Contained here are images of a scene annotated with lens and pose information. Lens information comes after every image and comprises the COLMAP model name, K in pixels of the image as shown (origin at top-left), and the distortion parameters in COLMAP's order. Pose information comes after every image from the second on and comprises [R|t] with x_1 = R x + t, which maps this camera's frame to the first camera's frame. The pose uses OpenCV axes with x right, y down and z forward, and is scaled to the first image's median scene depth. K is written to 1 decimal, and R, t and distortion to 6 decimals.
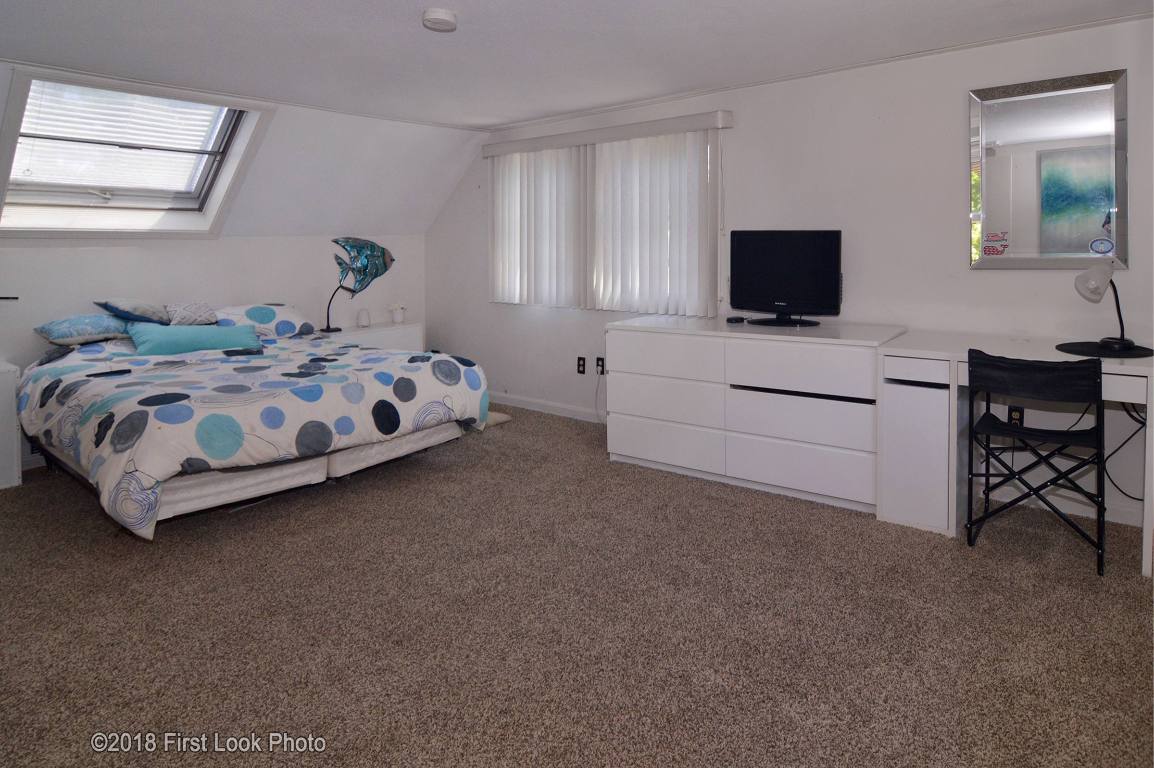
lens RADIAL K [[633.2, 0, 583.7], [0, 633.2, 379.6], [0, 0, 1]] dist [-0.005120, -0.018612]
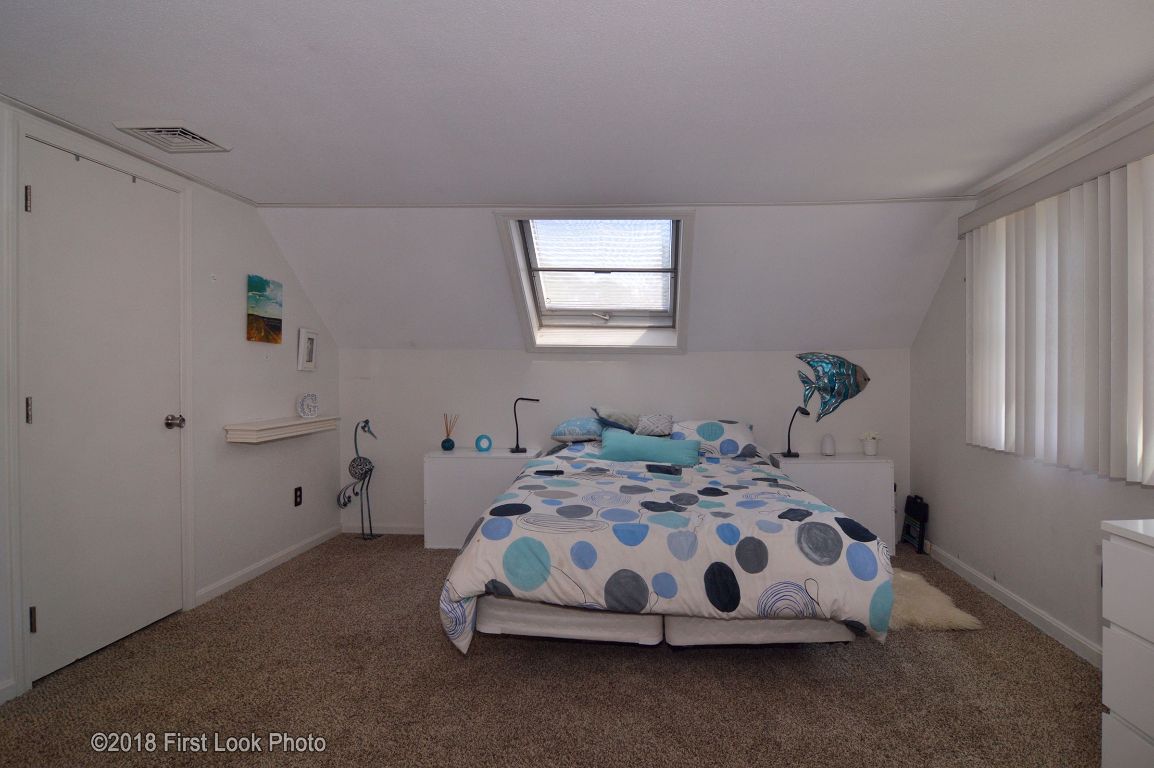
lens RADIAL K [[619.2, 0, 577.1], [0, 619.2, 401.0], [0, 0, 1]] dist [-0.006531, -0.001186]
pose [[0.660470, 0.050295, -0.749166, 0.078345], [-0.163169, 0.983524, -0.077822, -0.053494], [0.732909, 0.173640, 0.657795, 0.285596]]
